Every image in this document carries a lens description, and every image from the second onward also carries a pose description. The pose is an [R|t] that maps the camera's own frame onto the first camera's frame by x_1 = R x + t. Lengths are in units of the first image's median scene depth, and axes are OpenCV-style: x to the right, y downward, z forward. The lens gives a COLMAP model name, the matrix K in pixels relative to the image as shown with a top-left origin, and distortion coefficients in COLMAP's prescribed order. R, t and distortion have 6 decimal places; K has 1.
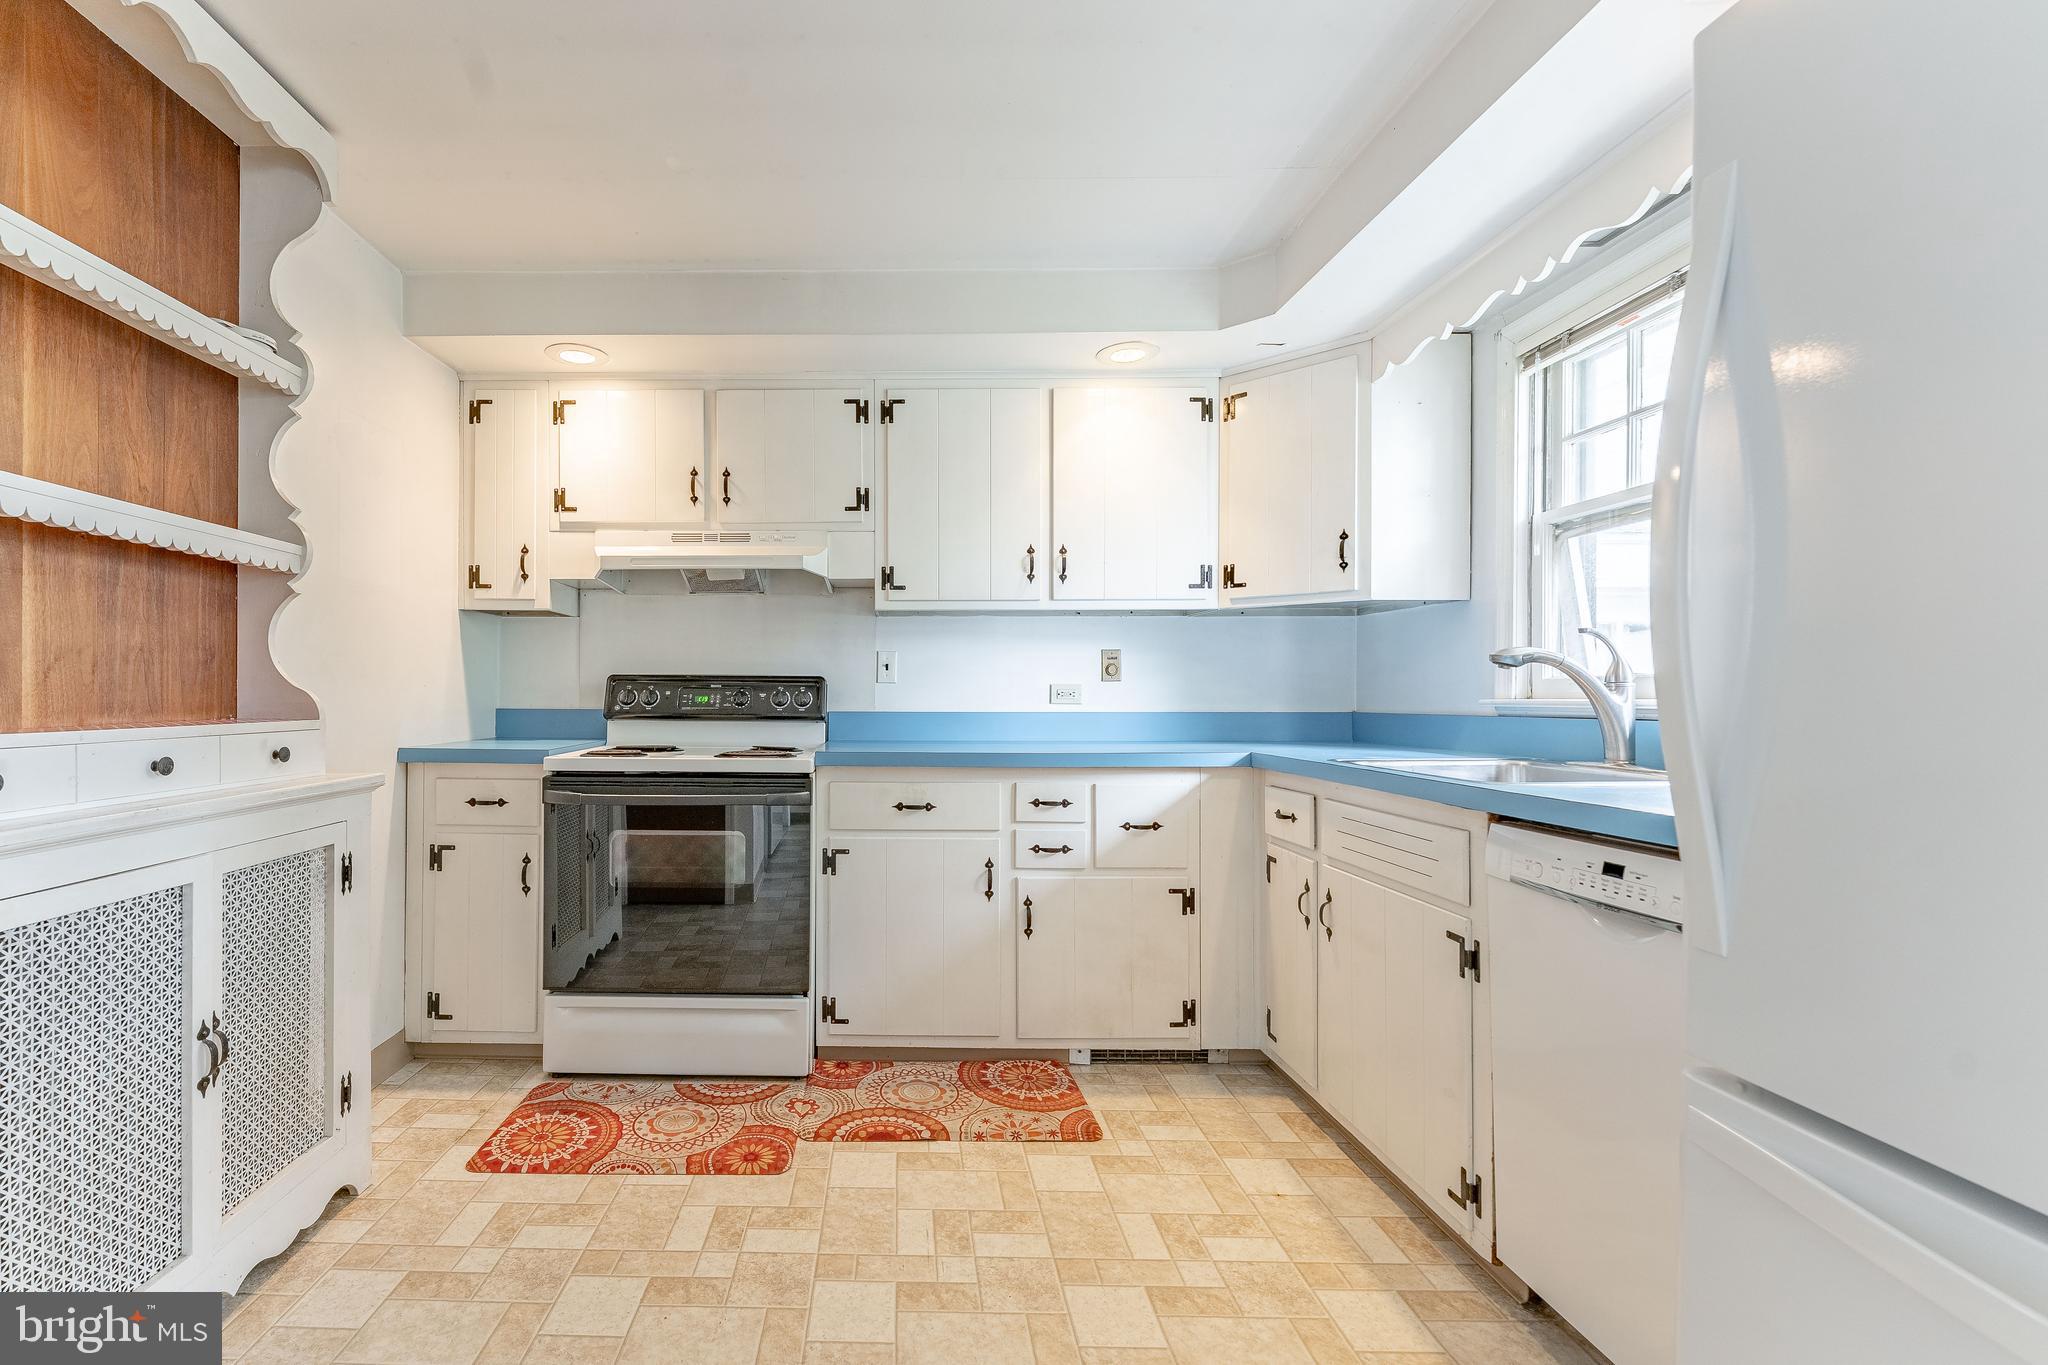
lens RADIAL K [[885.8, 0, 882.1], [0, 885.8, 693.8], [0, 0, 1]] dist [0.000037, -0.000214]
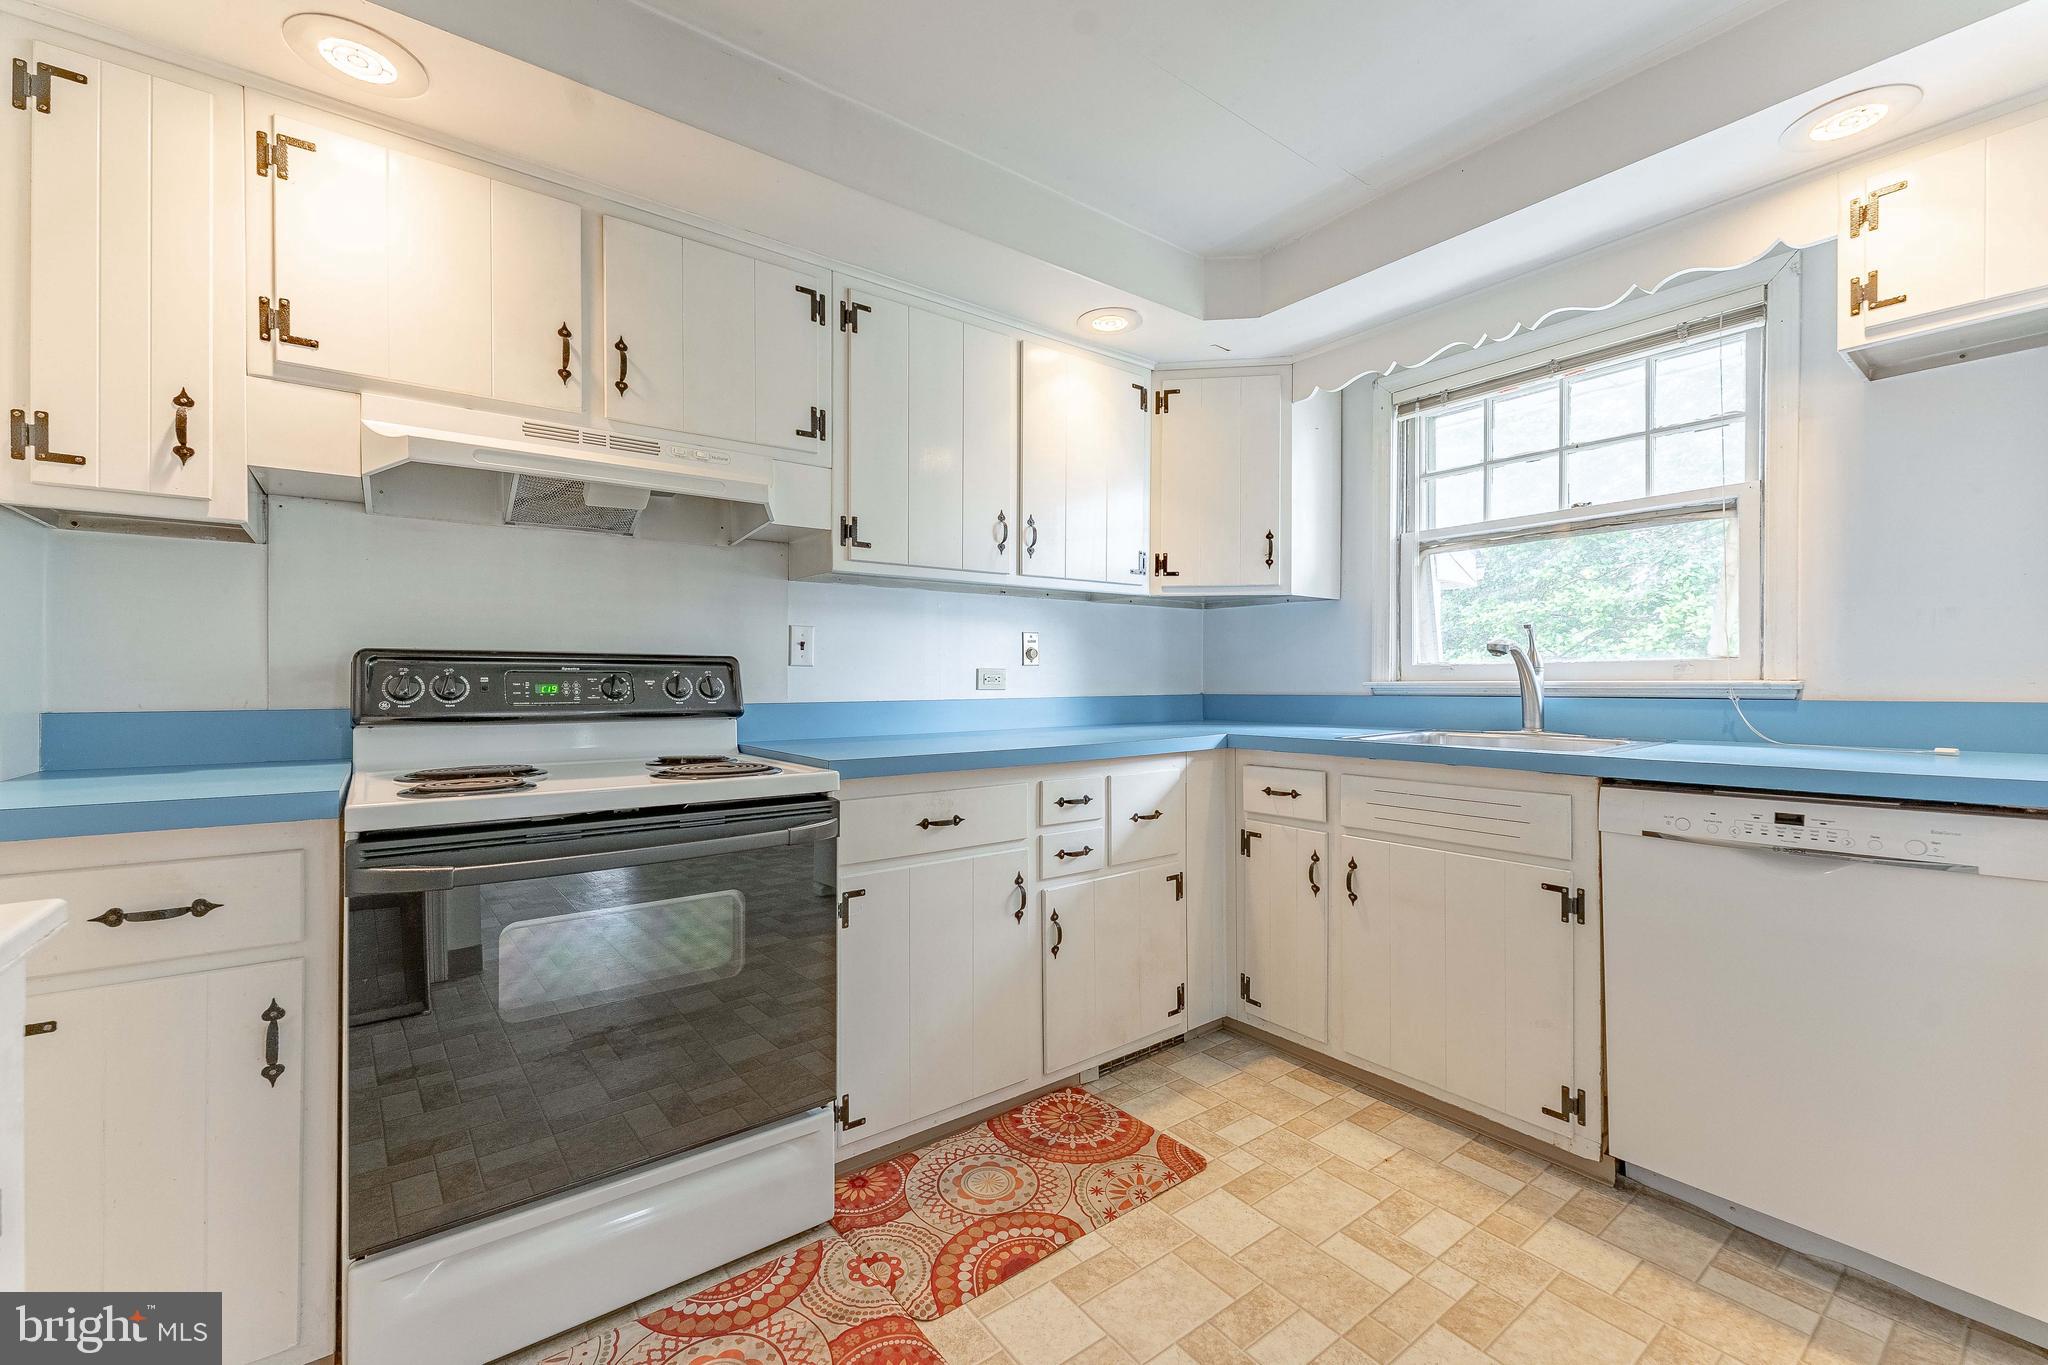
lens RADIAL K [[820.6, 0, 1031.6], [0, 820.6, 682.2], [0, 0, 1]] dist [-0.001331, -0.000282]
pose [[0.788423, -0.005886, 0.615106, -0.350060], [0.003945, 0.999982, 0.004512, -0.000287], [-0.615121, -0.001131, 0.788432, 0.372340]]
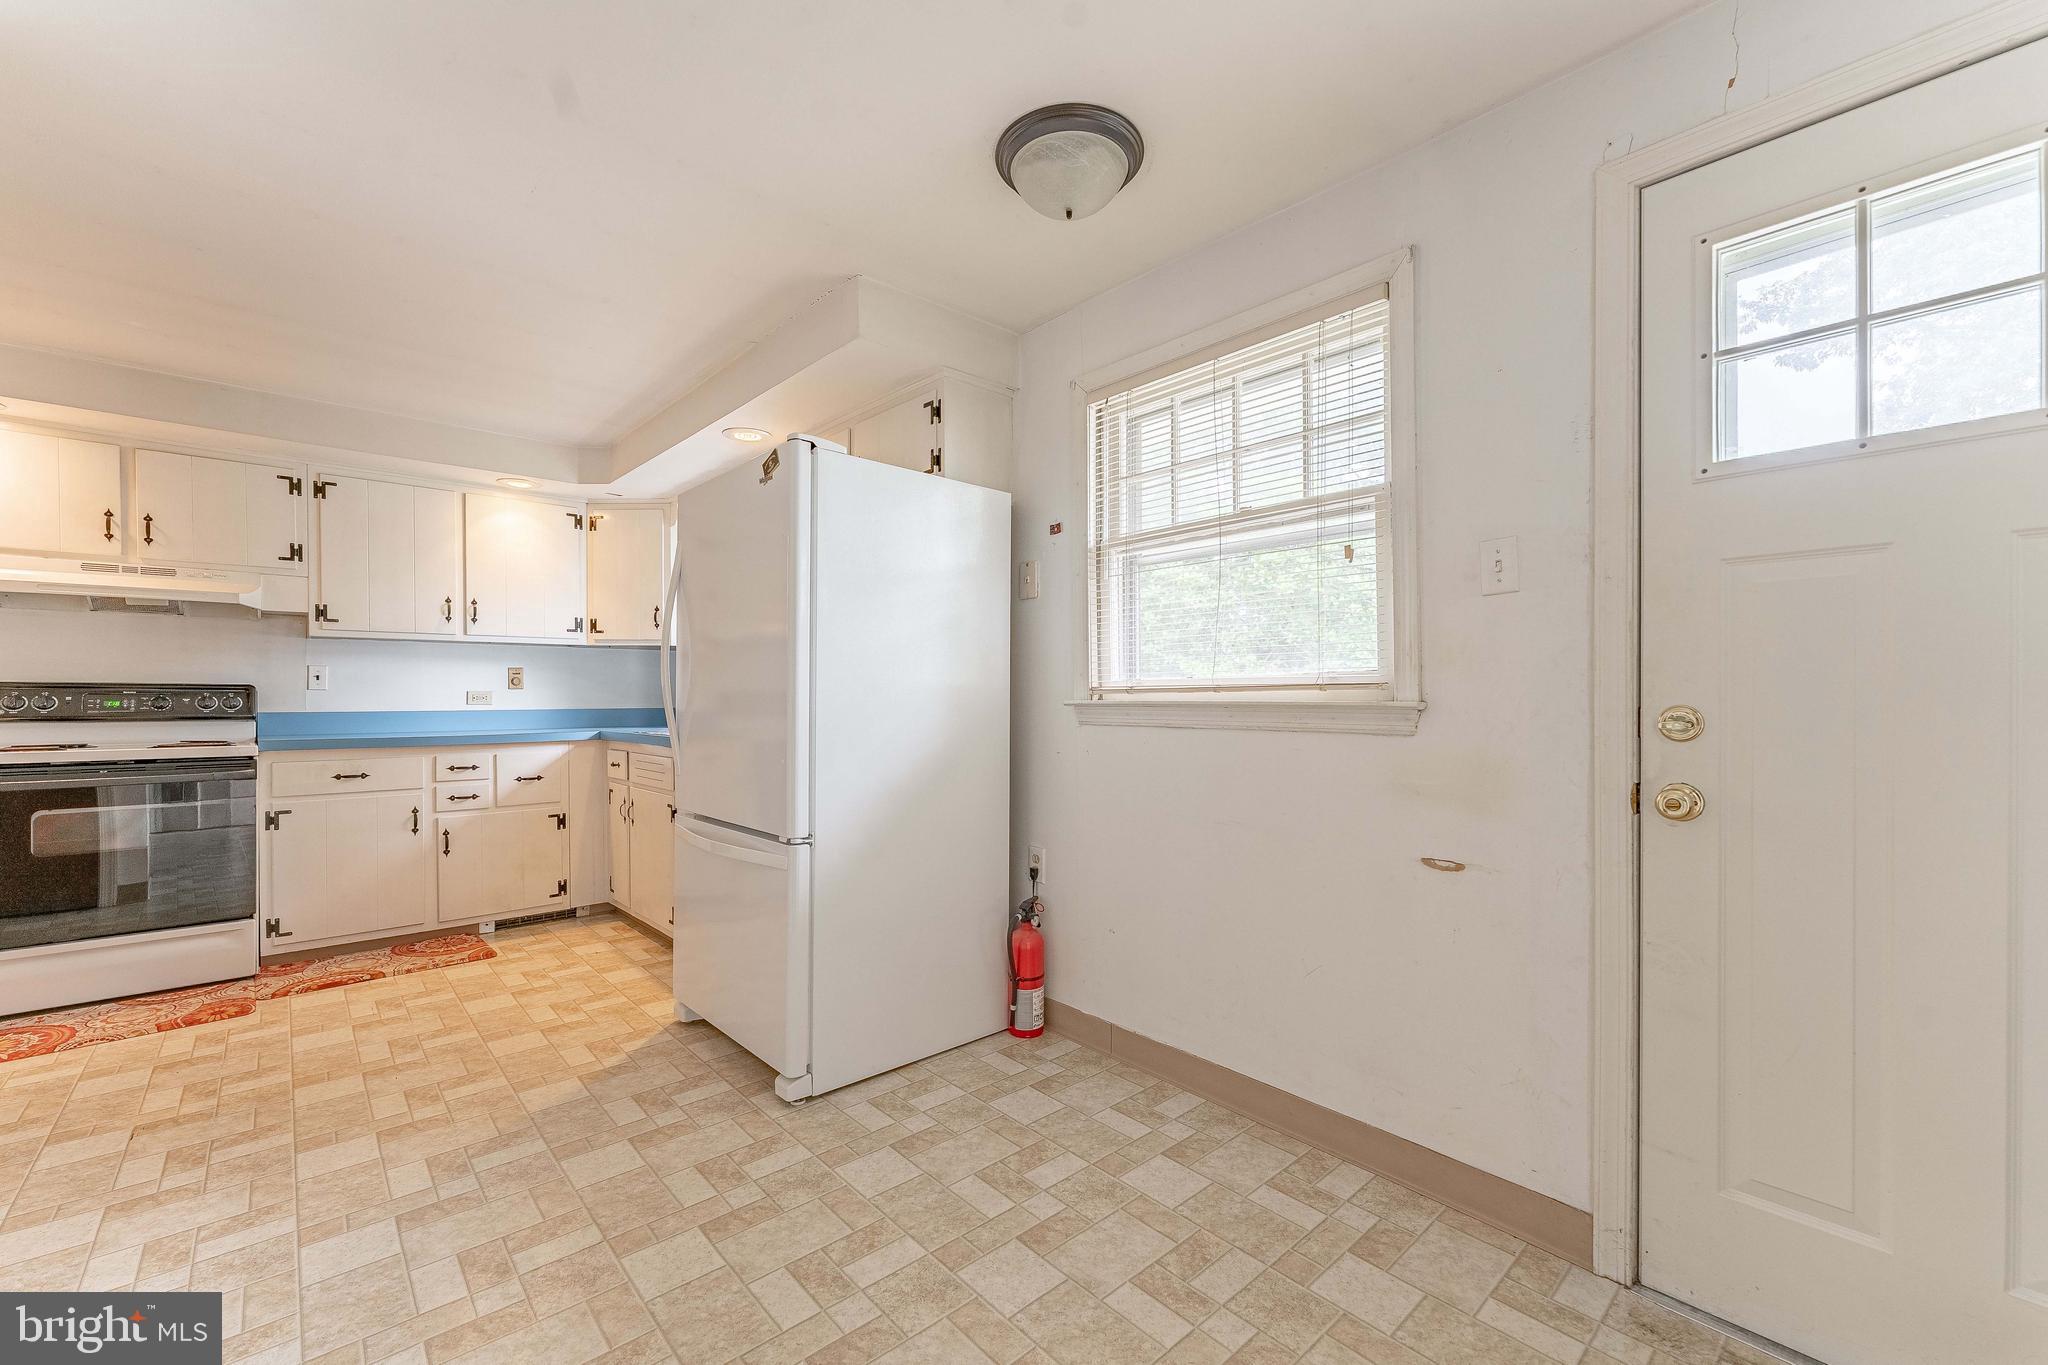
lens RADIAL K [[832.8, 0, 1026.9], [0, 832.8, 701.8], [0, 0, 1]] dist [-0.001270, -0.000304]
pose [[0.731473, -0.007830, 0.681826, -0.081828], [0.002531, 0.999958, 0.008768, -0.003498], [-0.681866, -0.004688, 0.731462, -0.746982]]
